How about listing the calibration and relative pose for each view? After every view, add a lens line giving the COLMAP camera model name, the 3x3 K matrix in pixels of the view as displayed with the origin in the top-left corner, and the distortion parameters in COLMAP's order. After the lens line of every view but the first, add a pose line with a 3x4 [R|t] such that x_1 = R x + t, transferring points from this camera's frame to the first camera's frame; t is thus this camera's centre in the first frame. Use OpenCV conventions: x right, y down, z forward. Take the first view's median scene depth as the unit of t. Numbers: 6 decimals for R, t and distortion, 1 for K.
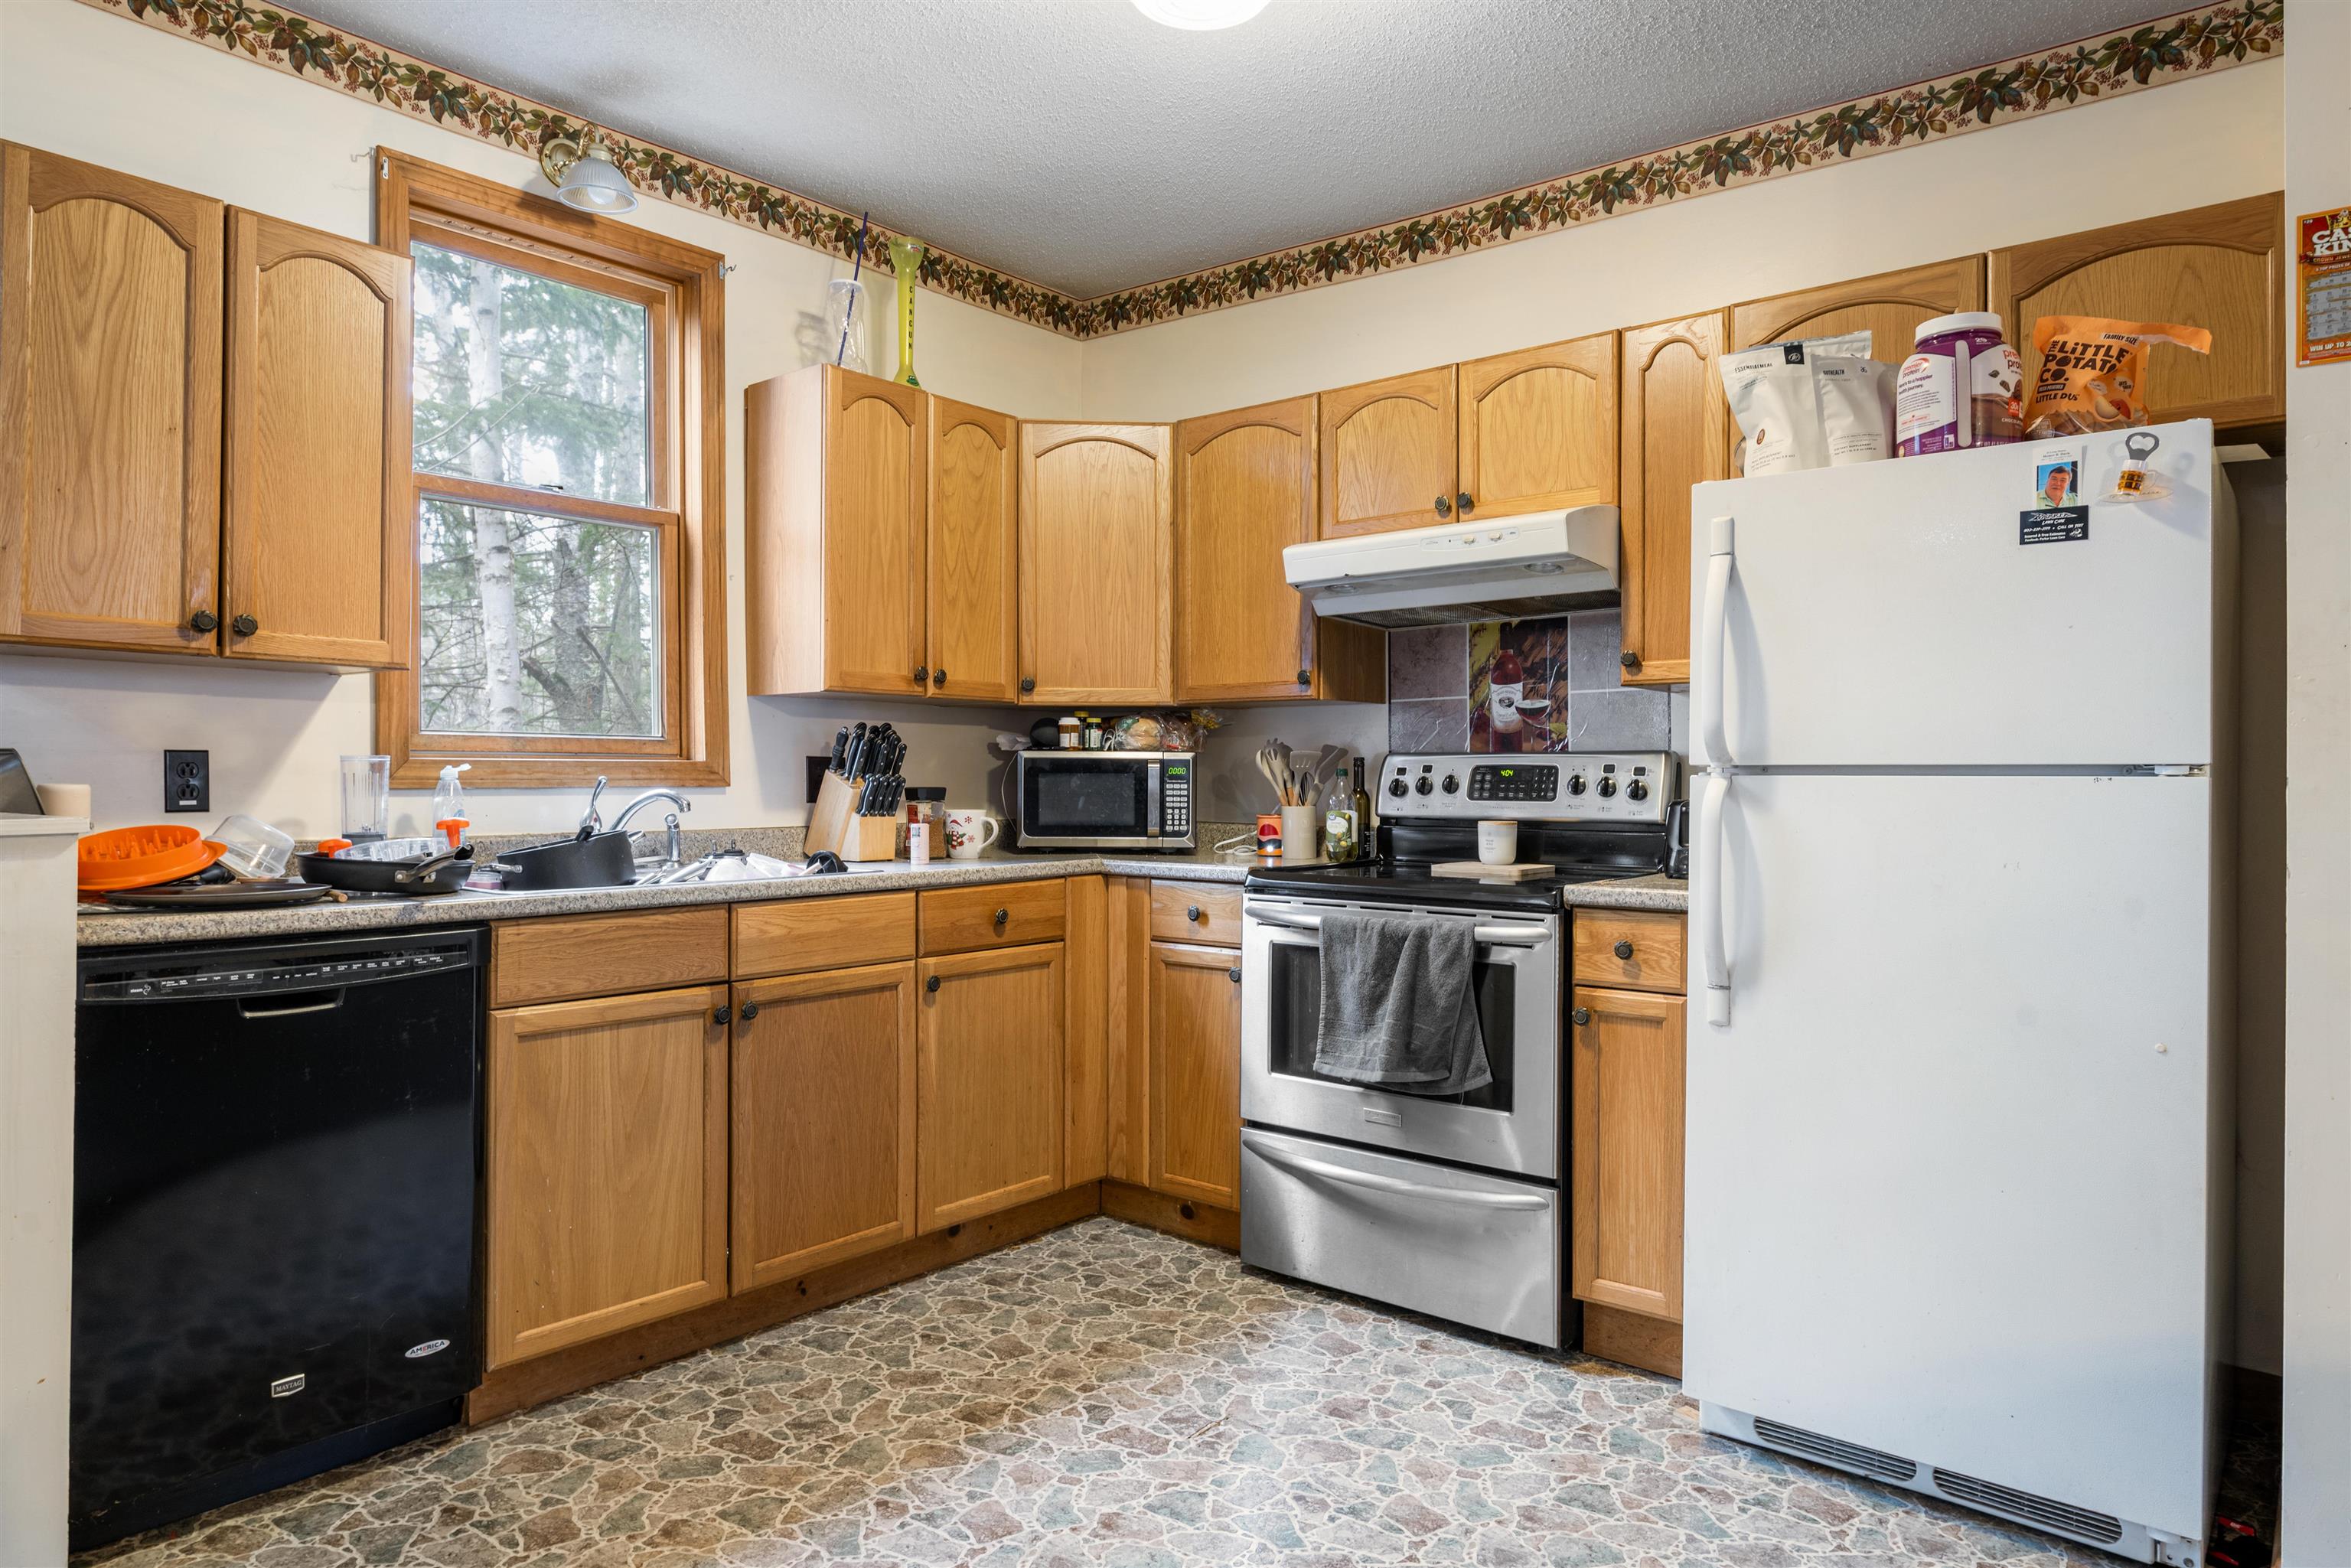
lens RADIAL K [[1415.5, 0, 1175.5], [0, 1415.5, 784.2], [0, 0, 1]] dist [-0.003748, -0.000629]
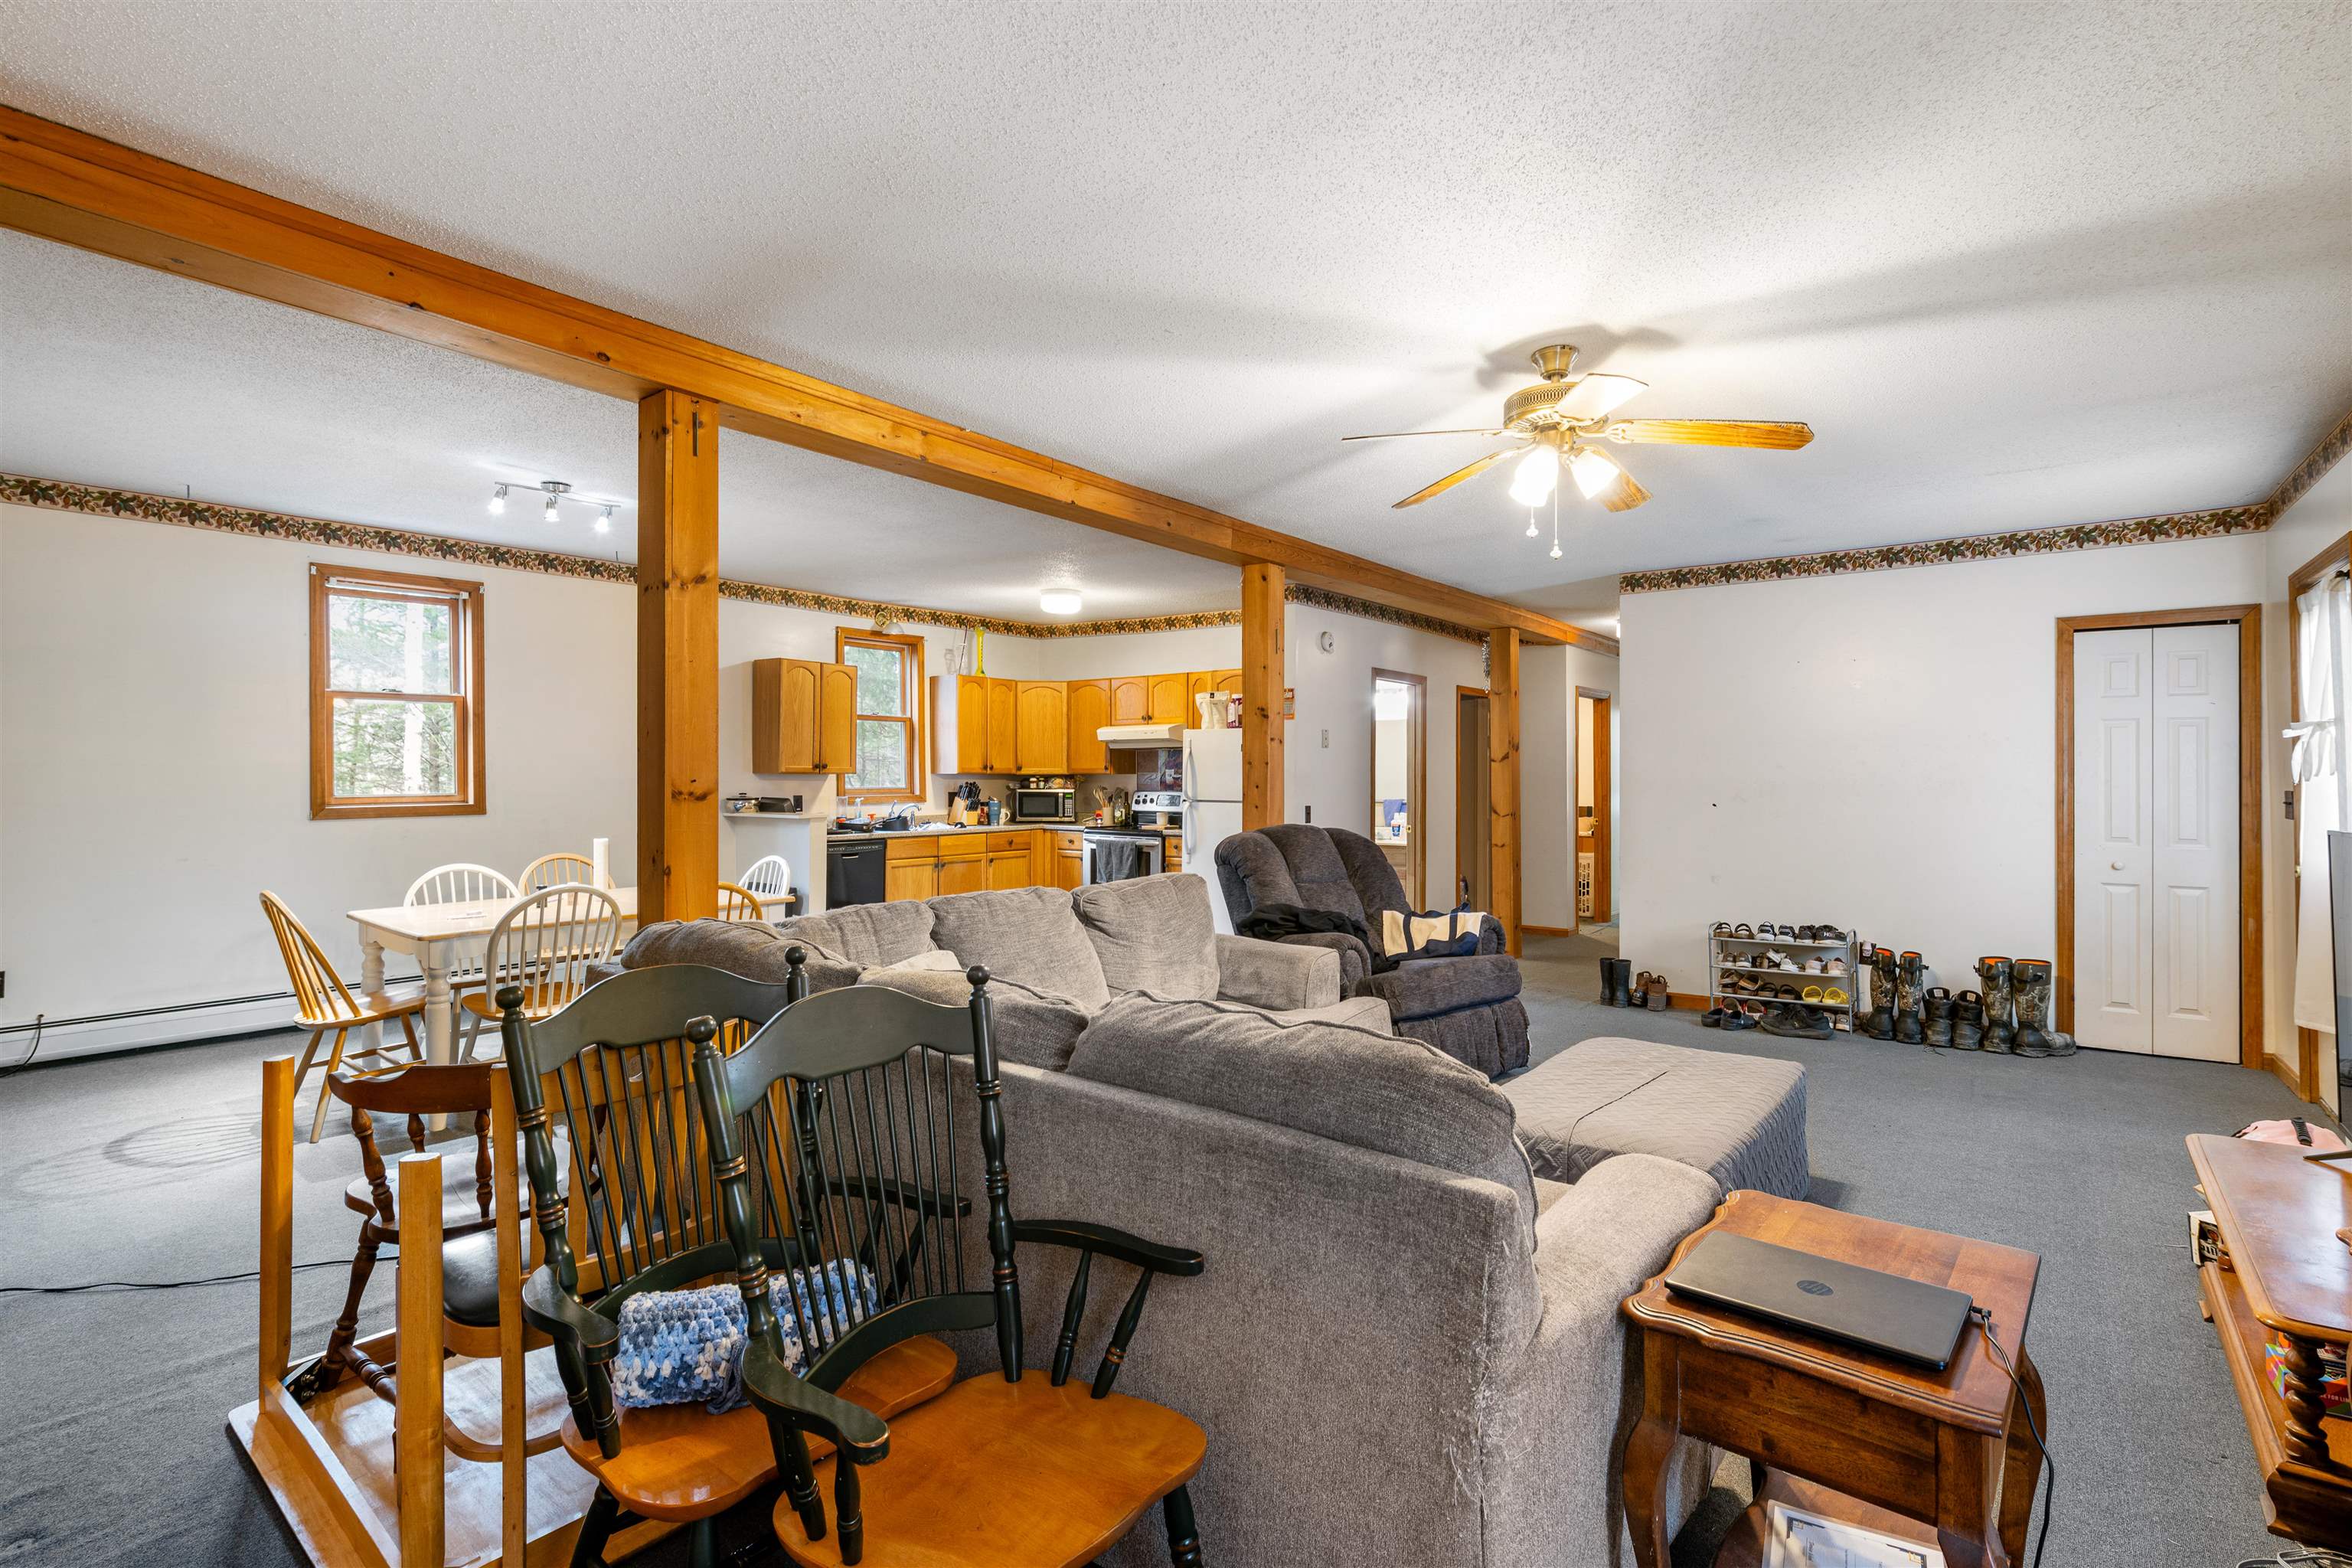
lens RADIAL K [[1072.3, 0, 1176.2], [0, 1072.3, 778.4], [0, 0, 1]] dist [0.000802, 0.000007]
pose [[0.999369, 0.000037, 0.035529, 0.166385], [-0.000085, 0.999999, 0.001368, -0.055133], [-0.035529, -0.001370, 0.999368, -1.454684]]
